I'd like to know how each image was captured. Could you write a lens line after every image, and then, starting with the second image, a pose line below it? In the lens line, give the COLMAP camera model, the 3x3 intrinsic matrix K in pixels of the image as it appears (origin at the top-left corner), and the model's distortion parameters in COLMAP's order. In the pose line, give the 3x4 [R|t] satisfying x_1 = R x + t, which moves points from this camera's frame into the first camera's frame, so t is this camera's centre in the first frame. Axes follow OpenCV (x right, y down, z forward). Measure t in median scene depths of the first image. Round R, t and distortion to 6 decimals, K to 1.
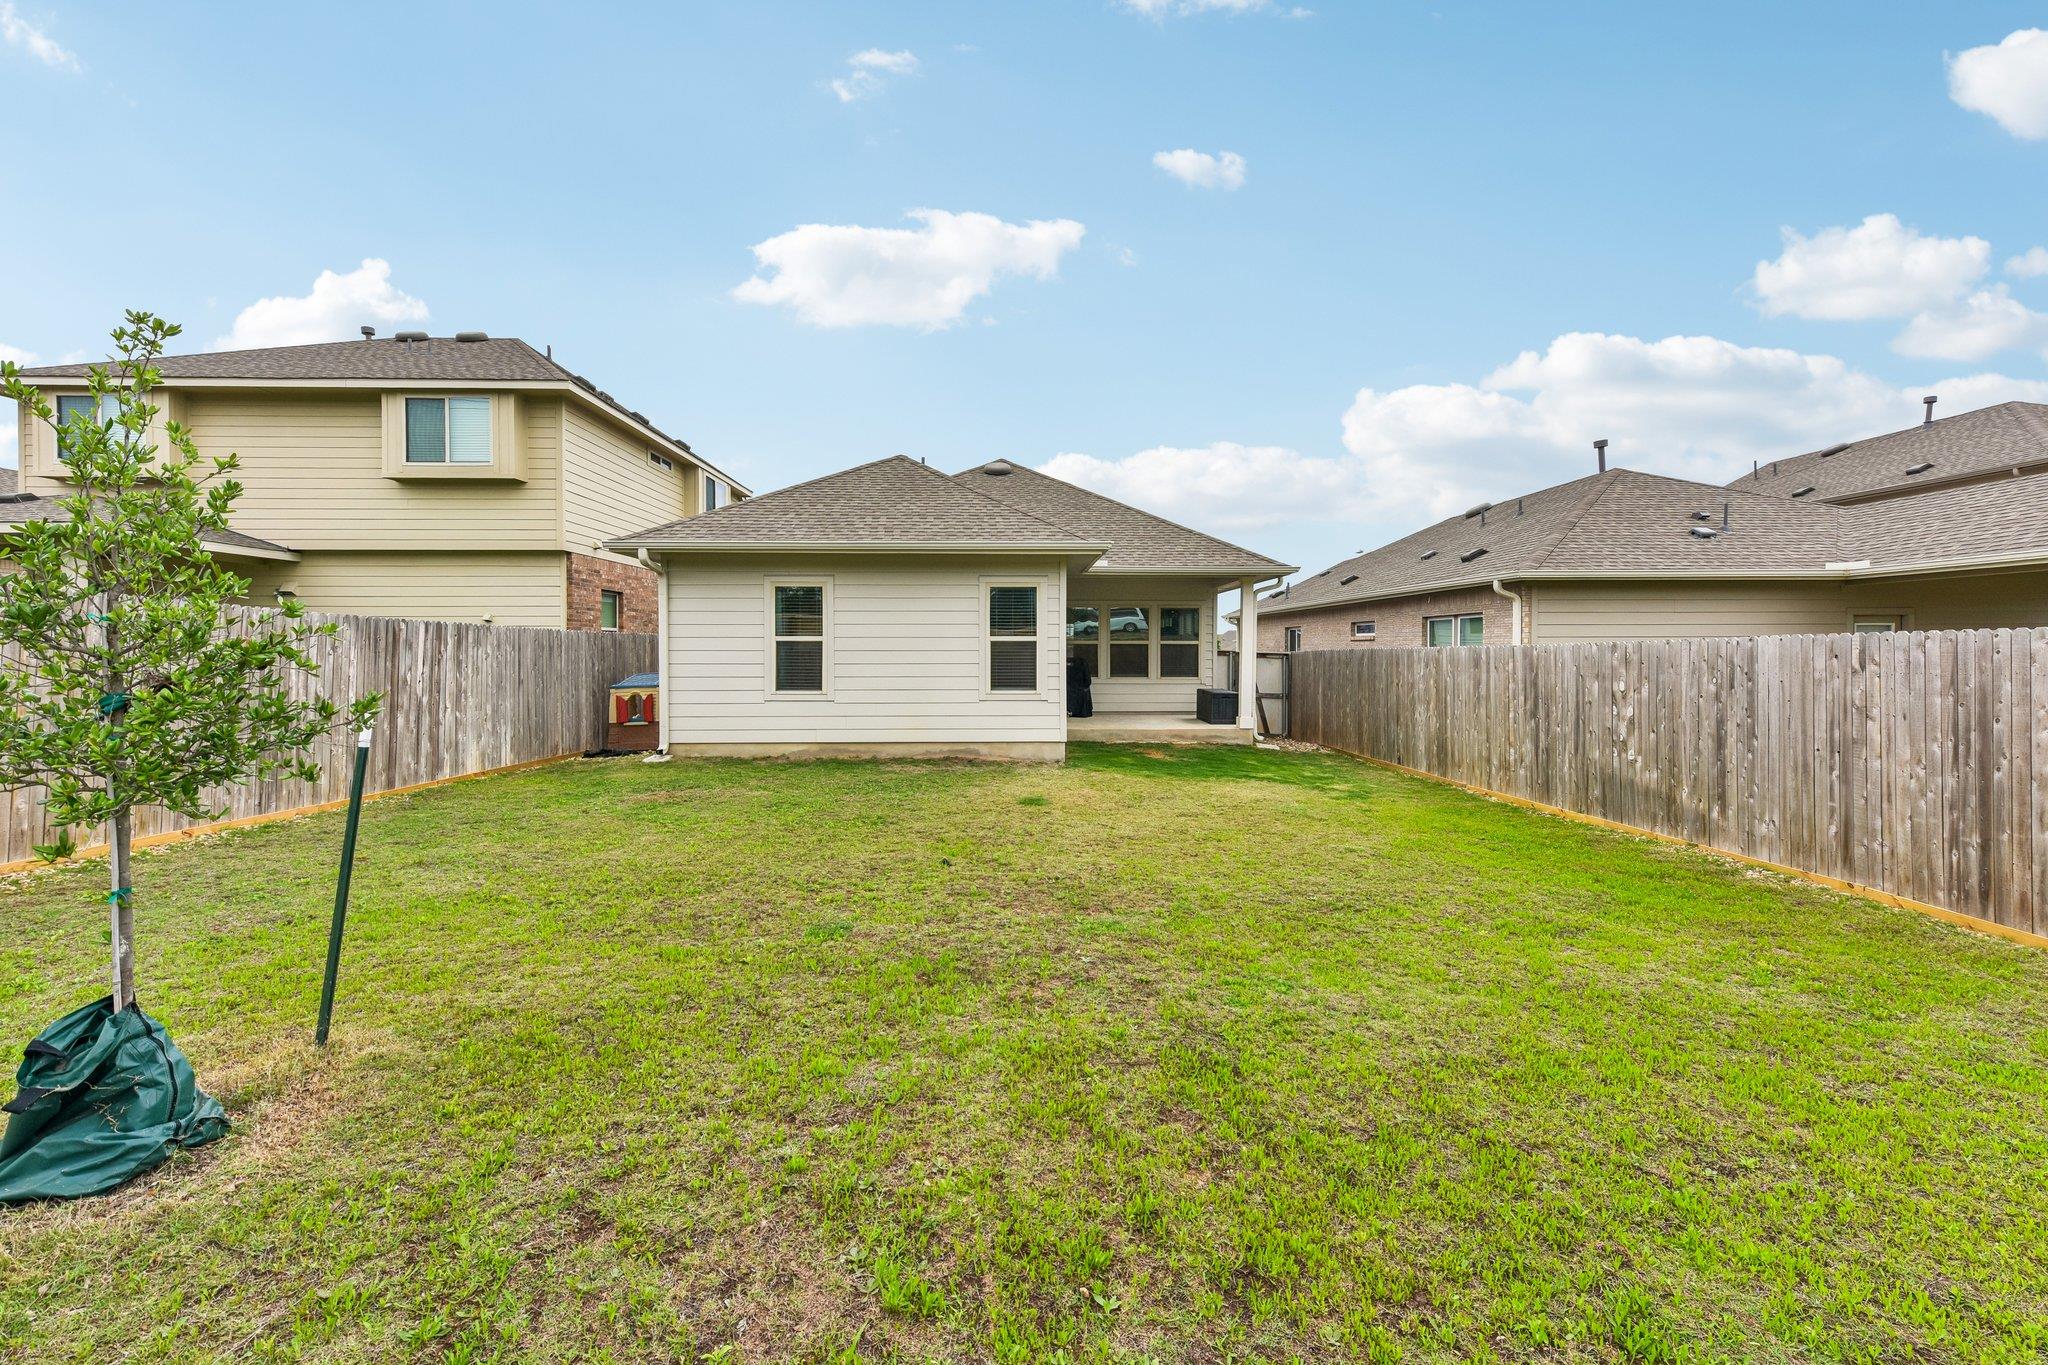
lens RADIAL K [[833.7, 0, 1026.5], [0, 833.7, 658.4], [0, 0, 1]] dist [-0.000495, -0.000179]
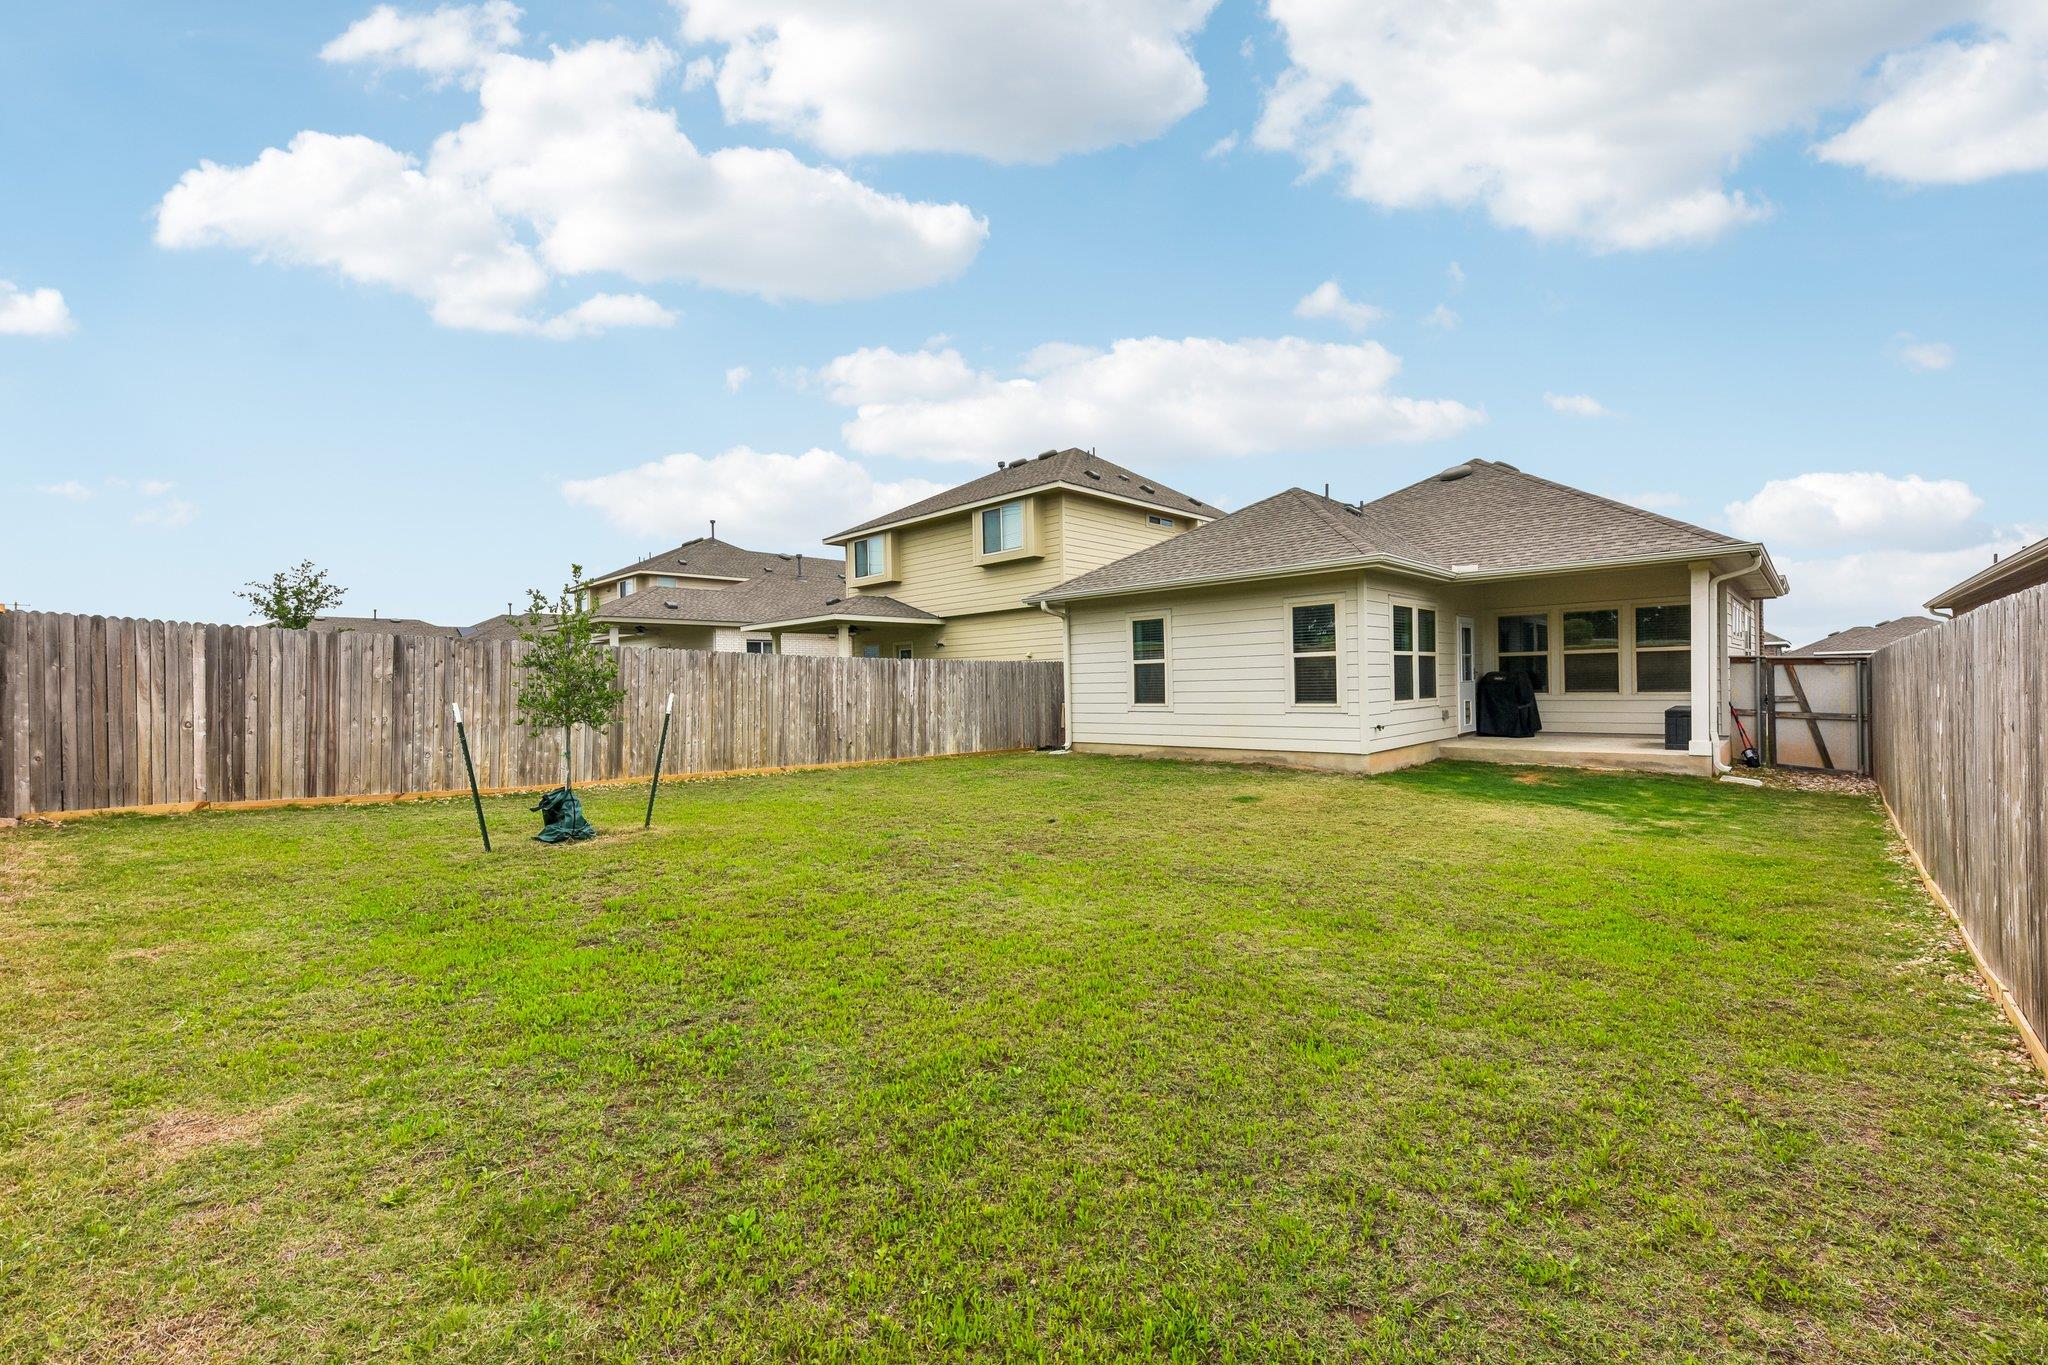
lens RADIAL K [[816.6, 0, 1035.1], [0, 816.6, 683.1], [0, 0, 1]] dist [0.001681, -0.000318]
pose [[0.705747, -0.016906, -0.708262, 0.470004], [0.016547, 0.999836, -0.007378, 0.014646], [0.708270, -0.006512, 0.705911, 0.018969]]
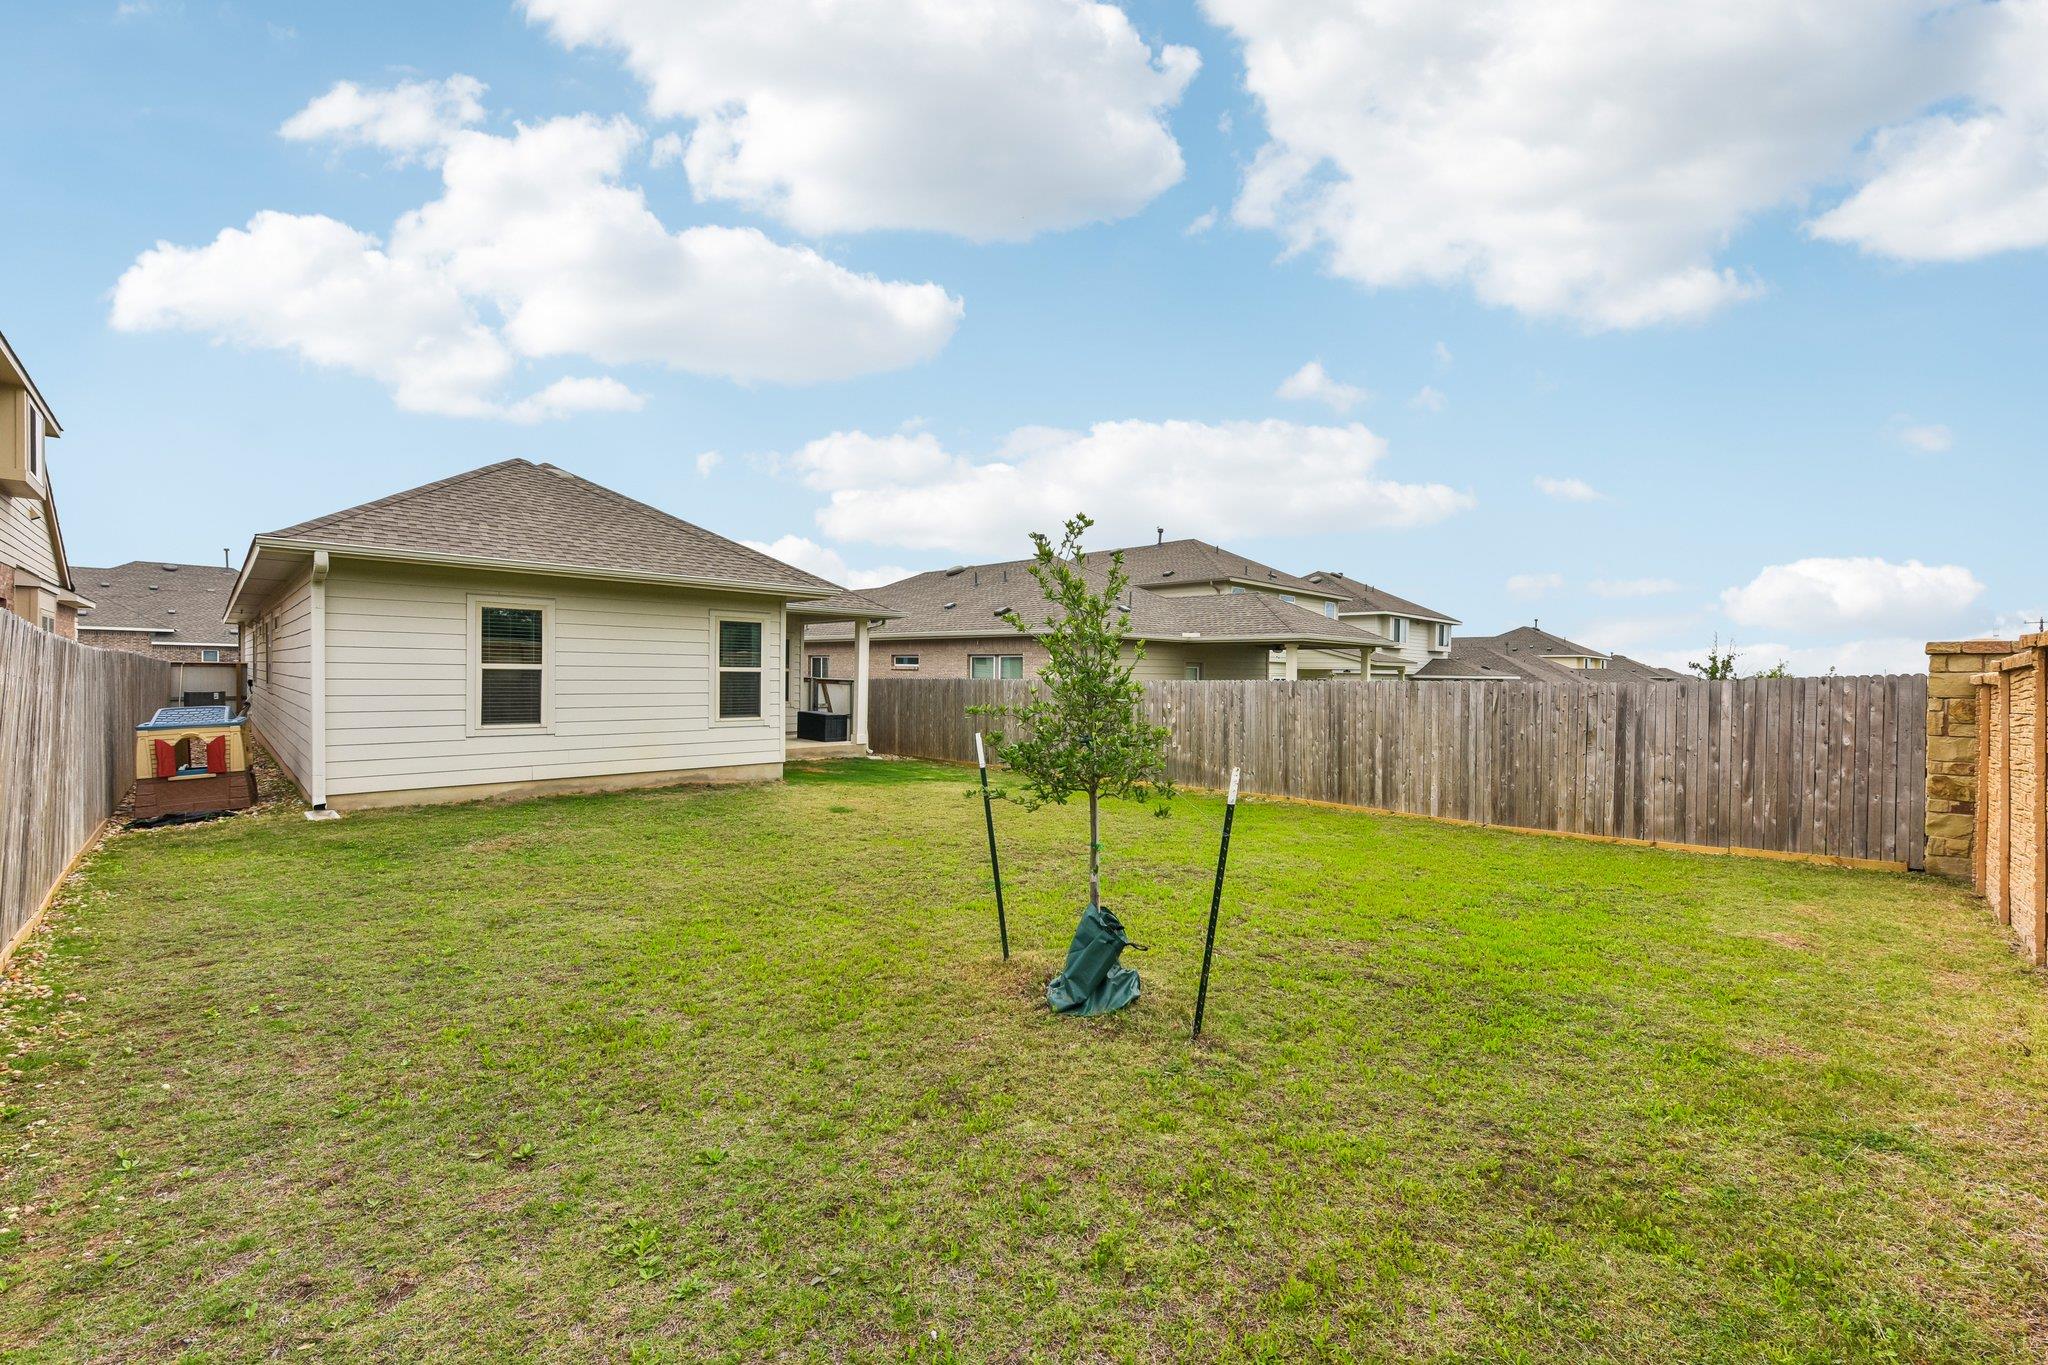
lens RADIAL K [[816.6, 0, 1035.1], [0, 816.6, 683.1], [0, 0, 1]] dist [0.001681, -0.000318]
pose [[0.719930, 0.002309, 0.694043, -0.478167], [-0.007940, 0.999956, 0.004909, -0.014436], [-0.694002, -0.009045, 0.719917, -0.028162]]
